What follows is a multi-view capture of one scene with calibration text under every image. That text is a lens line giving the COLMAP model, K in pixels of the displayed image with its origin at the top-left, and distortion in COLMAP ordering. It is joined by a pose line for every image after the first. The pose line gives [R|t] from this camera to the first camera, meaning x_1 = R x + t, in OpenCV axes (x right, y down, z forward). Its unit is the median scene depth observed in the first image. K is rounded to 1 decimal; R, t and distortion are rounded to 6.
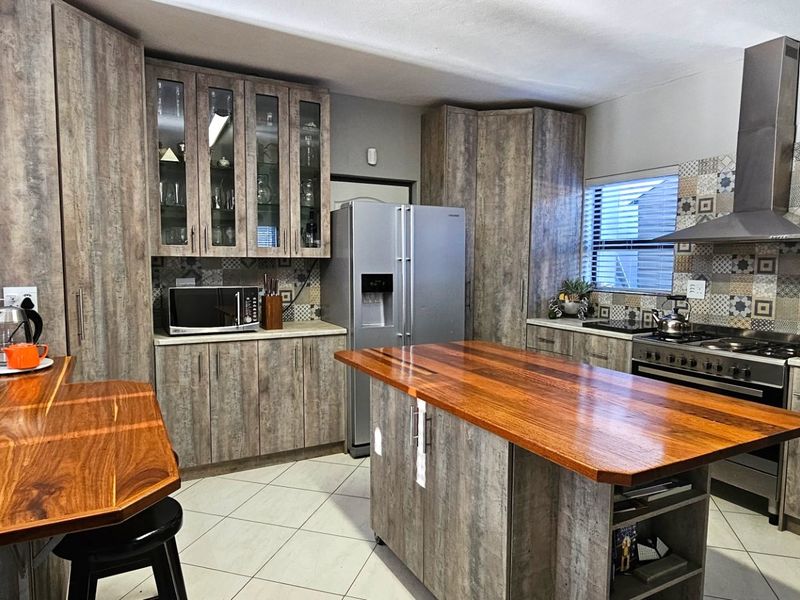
lens RADIAL K [[528.2, 0, 397.3], [0, 528.2, 302.0], [0, 0, 1]] dist [-0.003411, -0.000301]
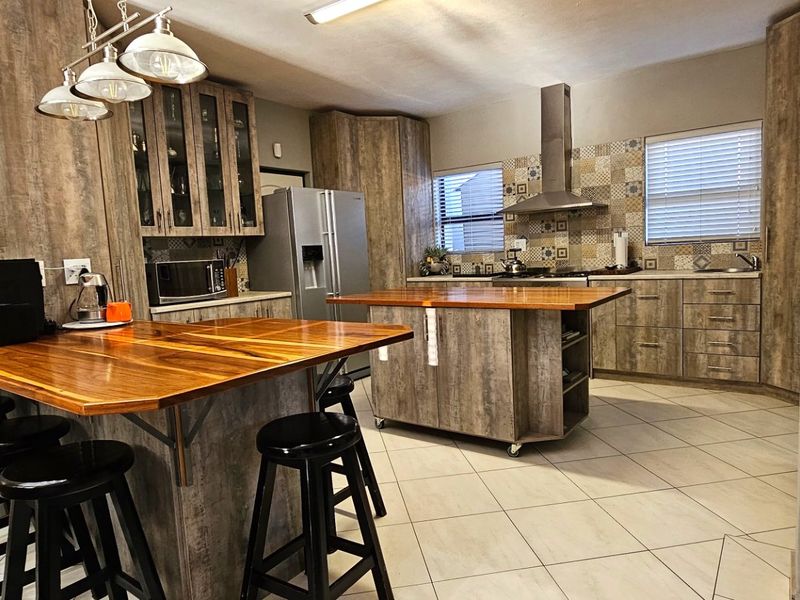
lens RADIAL K [[528.2, 0, 396.5], [0, 528.2, 301.2], [0, 0, 1]] dist [-0.003411, -0.000301]
pose [[0.904253, -0.092922, 0.416764, -0.385566], [0.090788, 0.995557, 0.024986, 0.063872], [-0.417234, 0.015243, 0.908671, -0.208367]]
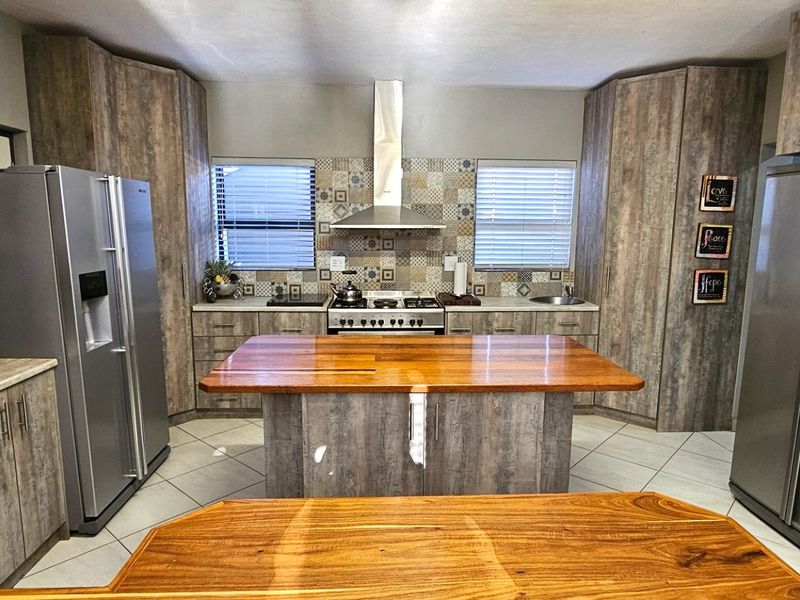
lens RADIAL K [[528.2, 0, 403.3], [0, 528.2, 303.1], [0, 0, 1]] dist [-0.003411, -0.000301]
pose [[0.427445, -0.134152, 0.894032, -0.492841], [0.066710, 0.990913, 0.116794, -0.066572], [-0.901577, 0.009718, 0.432510, 0.319069]]
